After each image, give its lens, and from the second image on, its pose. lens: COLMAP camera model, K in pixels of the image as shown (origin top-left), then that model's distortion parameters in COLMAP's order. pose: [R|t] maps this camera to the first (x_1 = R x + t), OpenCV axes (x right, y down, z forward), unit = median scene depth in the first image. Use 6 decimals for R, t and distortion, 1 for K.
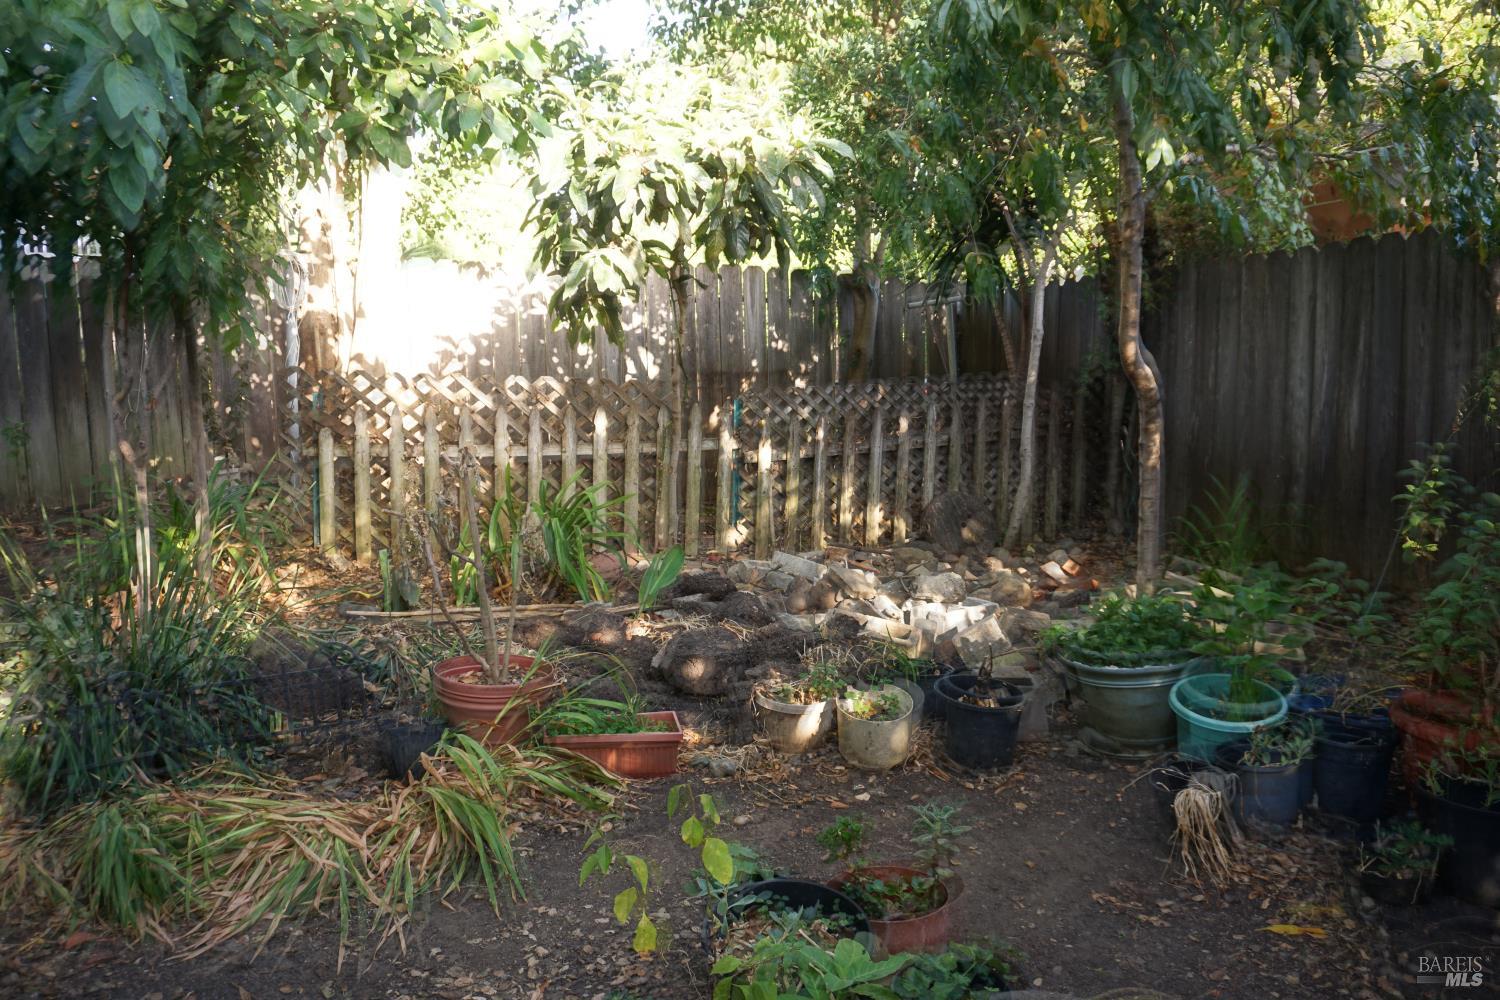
lens RADIAL K [[1201.1, 0, 753.4], [0, 1201.1, 504.0], [0, 0, 1]] dist [0.006361, -0.002092]
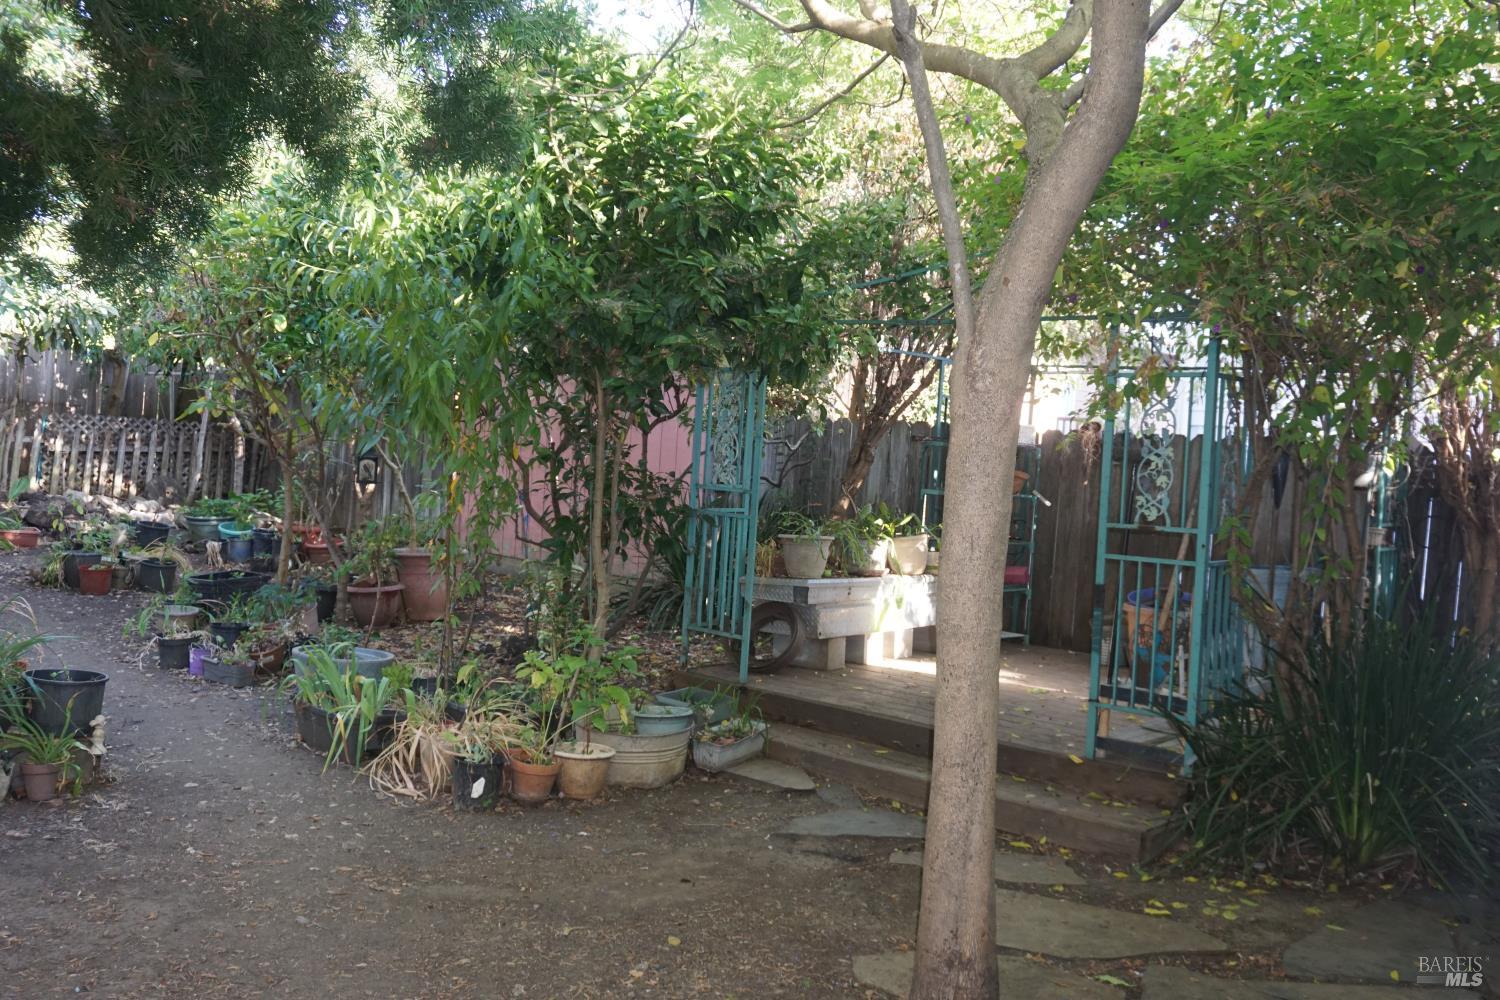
lens RADIAL K [[1350.9, 0, 743.1], [0, 1350.9, 508.7], [0, 0, 1]] dist [-0.013786, 0.024305]
pose [[0.859670, 0.064485, 0.506764, -0.140144], [-0.039809, 0.997441, -0.059391, 0.146086], [-0.509297, 0.030883, 0.860037, -1.466803]]
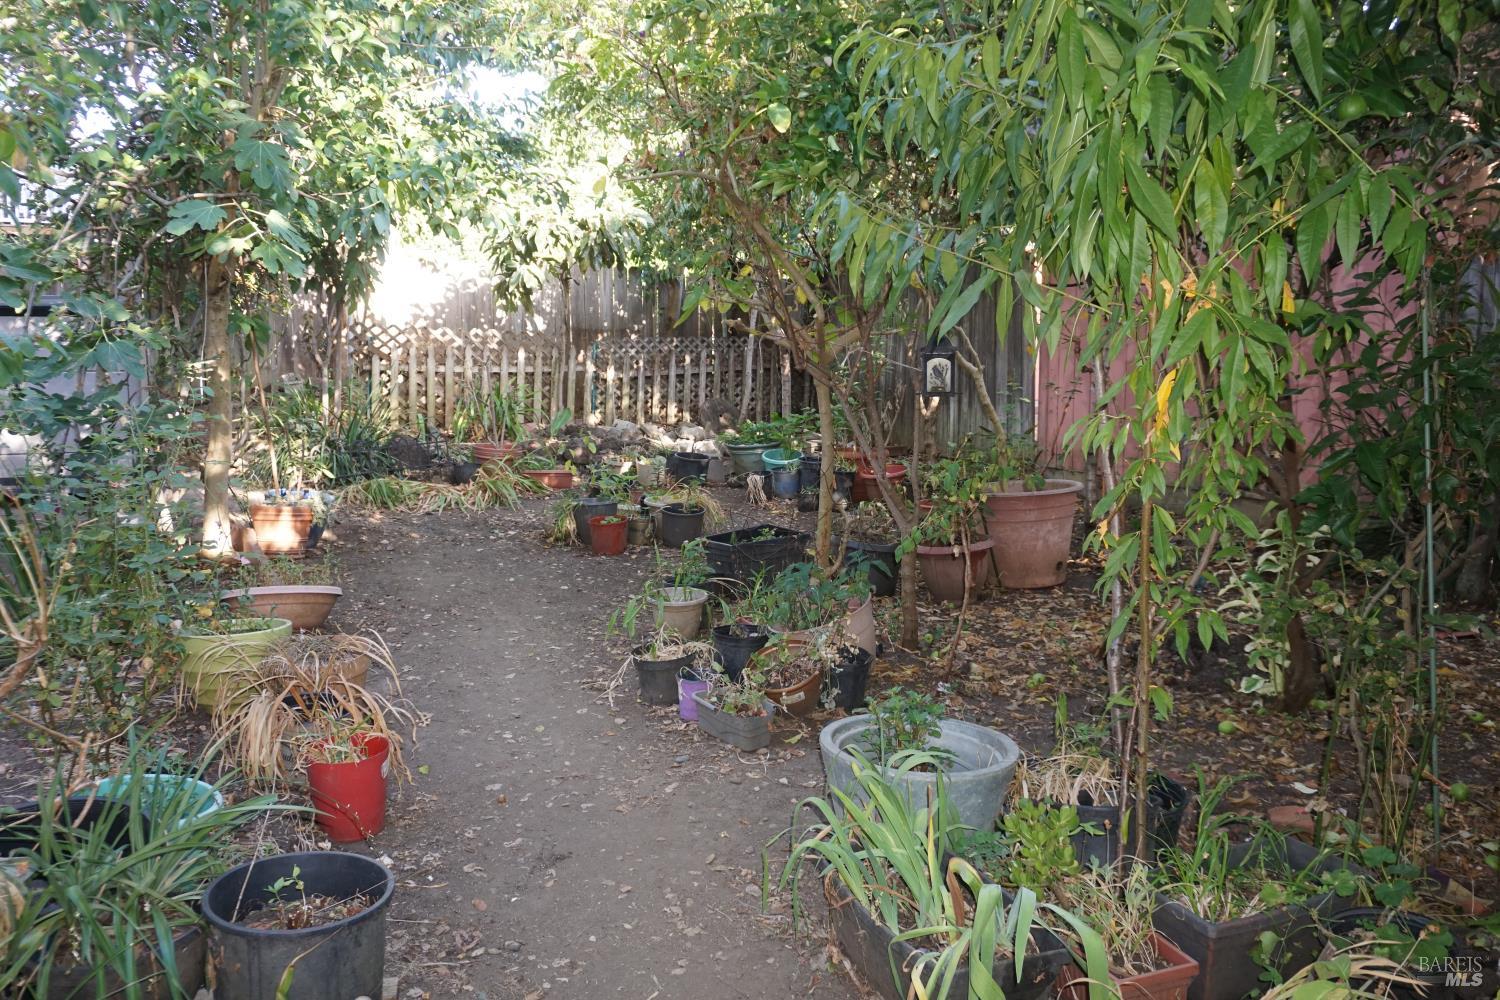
lens RADIAL K [[1201.1, 0, 746.1], [0, 1201.1, 499.4], [0, 0, 1]] dist [0.006361, -0.002092]
pose [[0.993470, 0.004189, 0.114013, 0.007304], [-0.007183, 0.999640, 0.025862, 0.103250], [-0.113864, -0.026512, 0.993143, -0.873422]]
